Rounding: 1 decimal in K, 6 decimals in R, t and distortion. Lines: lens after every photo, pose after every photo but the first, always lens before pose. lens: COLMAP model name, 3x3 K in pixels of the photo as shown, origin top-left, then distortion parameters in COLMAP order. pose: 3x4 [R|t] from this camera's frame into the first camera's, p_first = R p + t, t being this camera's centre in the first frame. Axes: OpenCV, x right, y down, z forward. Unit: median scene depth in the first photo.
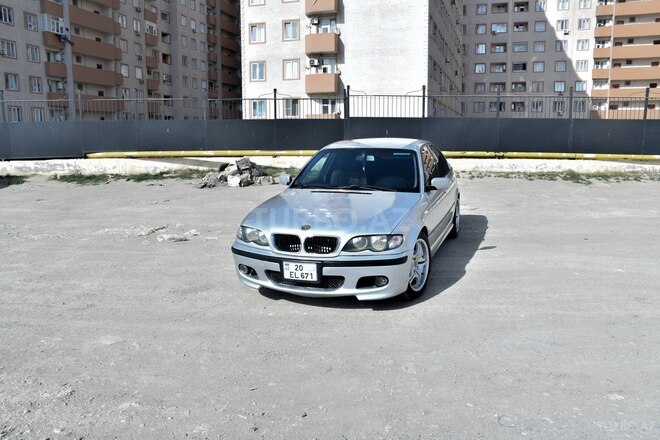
lens RADIAL K [[523.6, 0, 327.3], [0, 523.6, 220.8], [0, 0, 1]] dist [-0.132557, 0.098244]
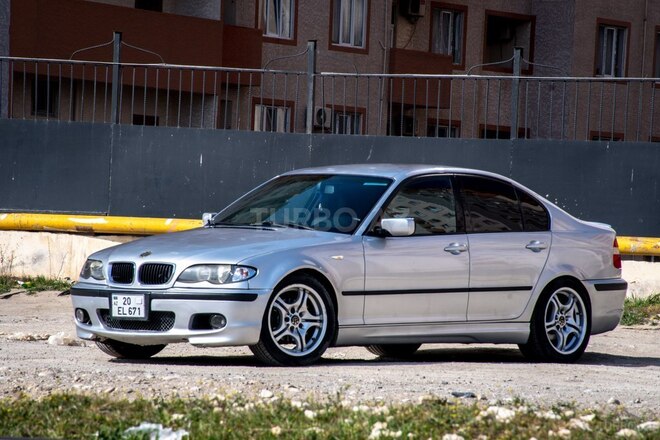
lens RADIAL K [[3578.4, 0, 330.4], [0, 3578.4, 220.6], [0, 0, 1]] dist [2.609380, 2.090279]
pose [[0.929546, 0.040194, -0.366508, 1.461304], [-0.105079, 0.981696, -0.158841, 0.527338], [0.353415, 0.186163, 0.916756, -2.579618]]
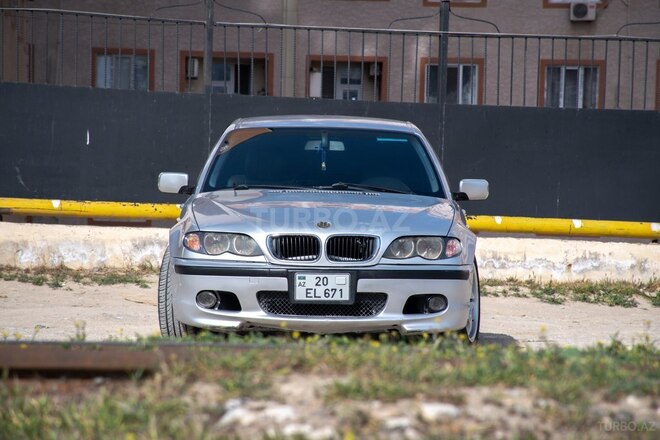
lens RADIAL K [[3714.3, 0, 328.9], [0, 3714.3, 219.7], [0, 0, 1]] dist [2.736412, 9.088253]
pose [[0.935195, 0.033885, 0.352509, -1.116292], [0.028561, 0.984952, -0.170452, 0.532729], [-0.352980, 0.169474, 0.920154, -2.197391]]
